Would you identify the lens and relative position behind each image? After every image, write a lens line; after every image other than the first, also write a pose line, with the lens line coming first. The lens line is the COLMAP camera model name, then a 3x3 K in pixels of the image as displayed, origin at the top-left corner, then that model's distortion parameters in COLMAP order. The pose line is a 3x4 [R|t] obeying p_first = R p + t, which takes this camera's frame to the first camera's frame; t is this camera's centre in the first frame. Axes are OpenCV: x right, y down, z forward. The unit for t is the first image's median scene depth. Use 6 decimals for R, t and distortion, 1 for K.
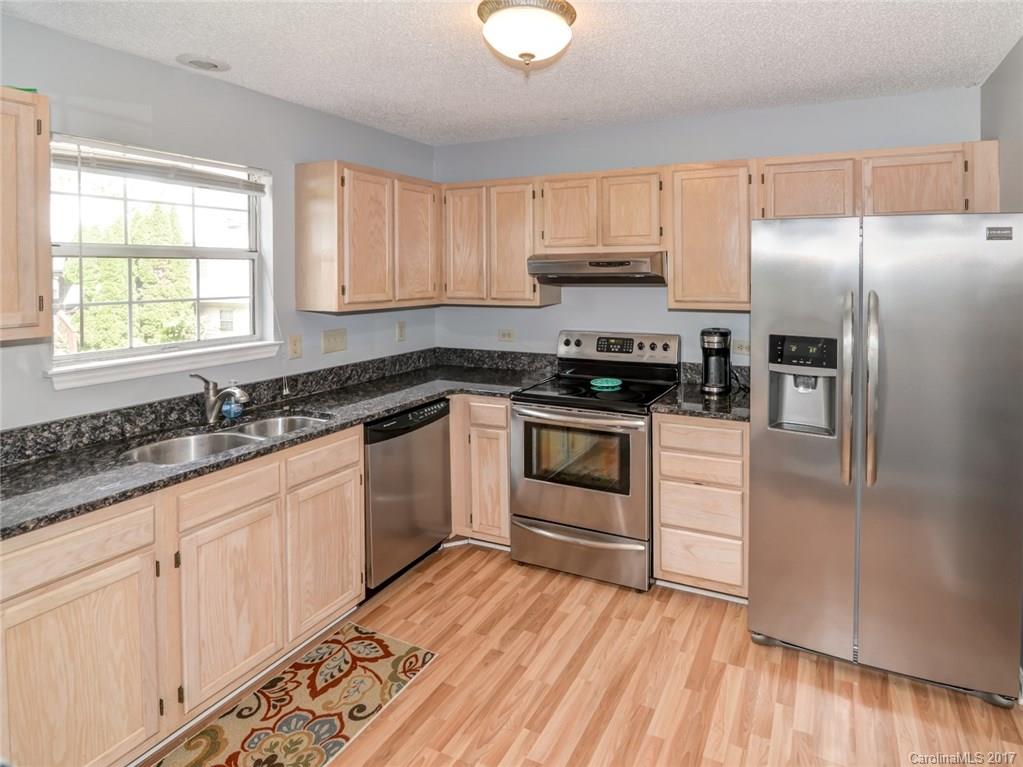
lens RADIAL K [[553.3, 0, 599.9], [0, 553.3, 268.4], [0, 0, 1]] dist [-0.021221, 0.001428]
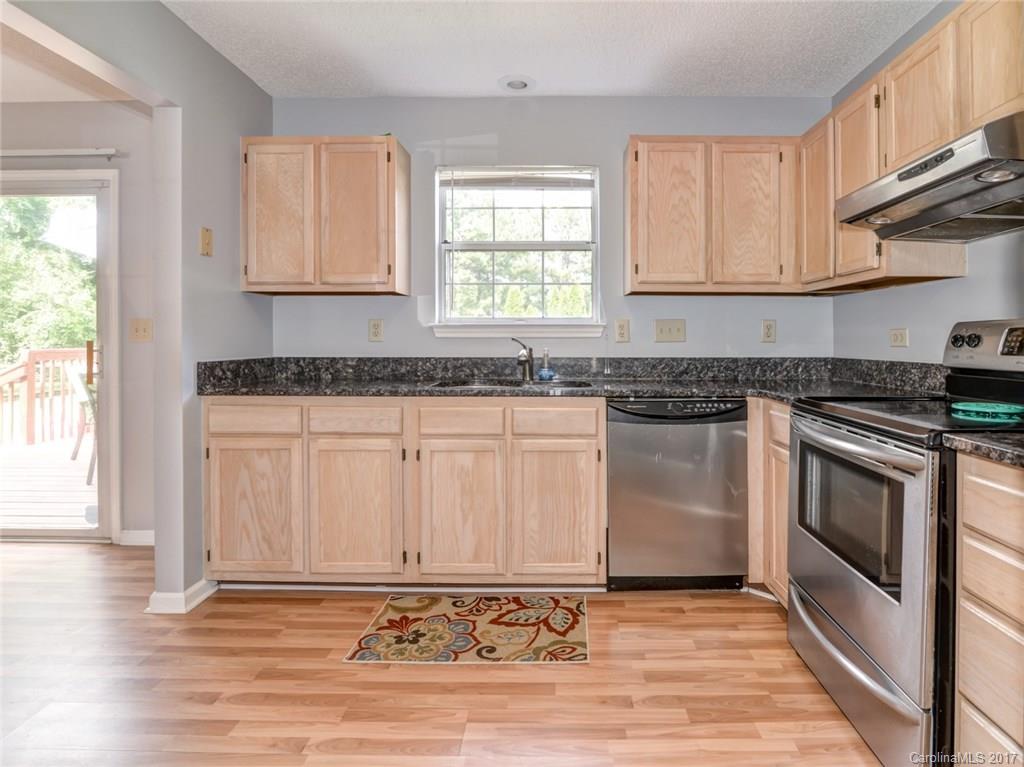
lens RADIAL K [[553.8, 0, 532.6], [0, 553.8, 335.0], [0, 0, 1]] dist [-0.021221, 0.001428]
pose [[0.385231, 0.002458, -0.922817, 0.392408], [0.007120, 0.999959, 0.005636, 0.163522], [0.922793, -0.008742, 0.385197, 0.507824]]
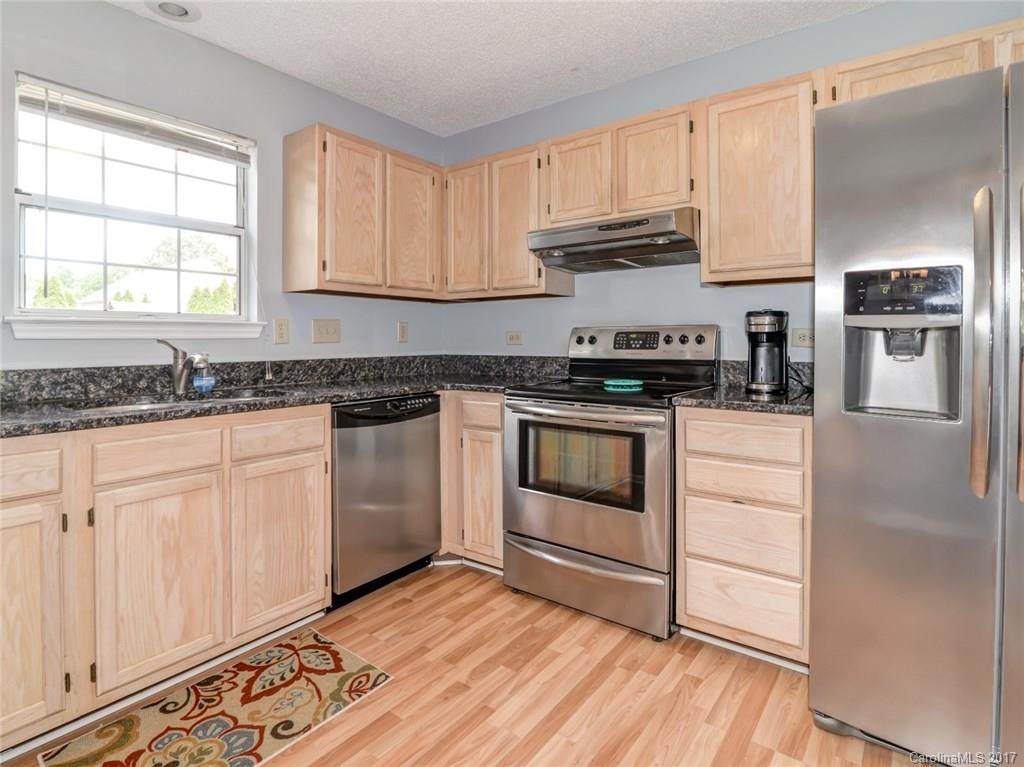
lens RADIAL K [[553.8, 0, 518.0], [0, 553.8, 330.4], [0, 0, 1]] dist [-0.021221, 0.001428]
pose [[0.971659, 0.002475, -0.236373, 0.065416], [-0.002634, 0.999996, -0.000354, 0.161016], [0.236371, 0.000967, 0.971662, 0.212504]]
